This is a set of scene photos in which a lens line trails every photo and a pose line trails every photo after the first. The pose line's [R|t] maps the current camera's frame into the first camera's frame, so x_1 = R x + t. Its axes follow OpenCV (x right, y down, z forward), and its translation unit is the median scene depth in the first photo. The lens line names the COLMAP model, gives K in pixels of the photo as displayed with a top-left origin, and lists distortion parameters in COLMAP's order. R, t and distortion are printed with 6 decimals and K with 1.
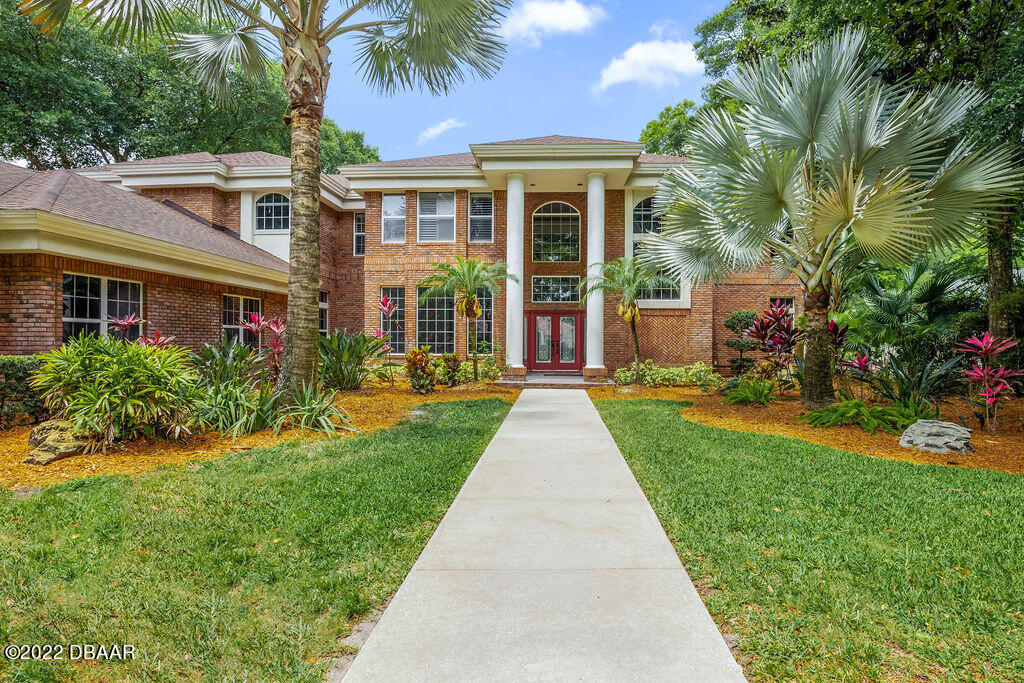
lens RADIAL K [[479.0, 0, 512.7], [0, 479.0, 336.5], [0, 0, 1]] dist [-0.012985, -0.000331]
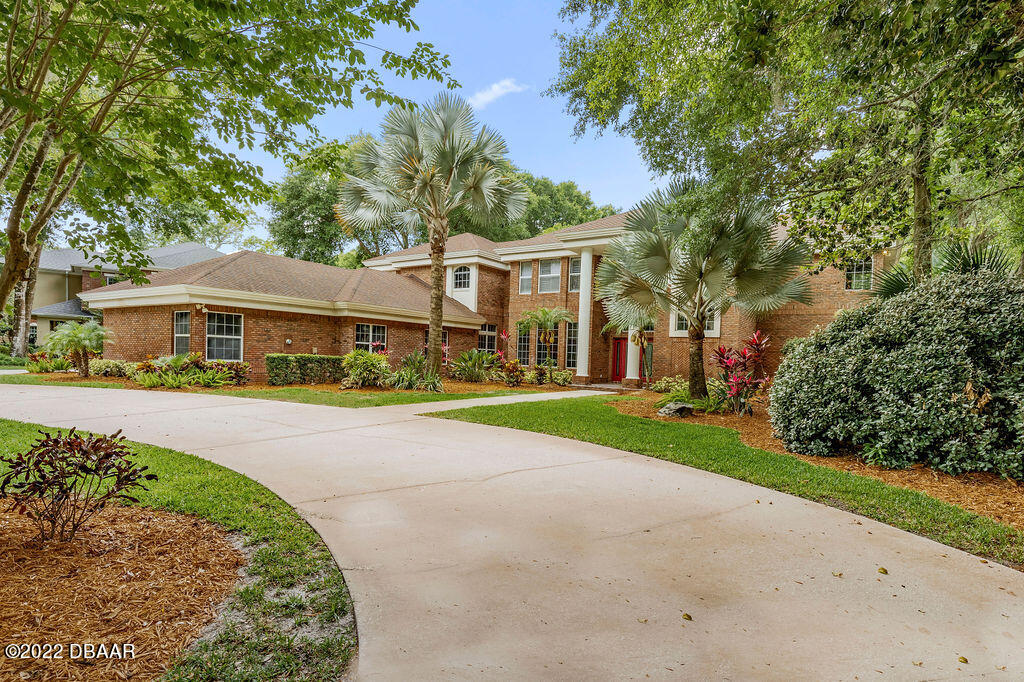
lens RADIAL K [[548.2, 0, 515.8], [0, 548.2, 348.9], [0, 0, 1]] dist [0.000964, -0.000092]
pose [[0.856967, 0.014503, -0.515167, 0.649562], [-0.025834, 0.999556, -0.014835, 0.008647], [0.514723, 0.026022, 0.856962, -0.532011]]
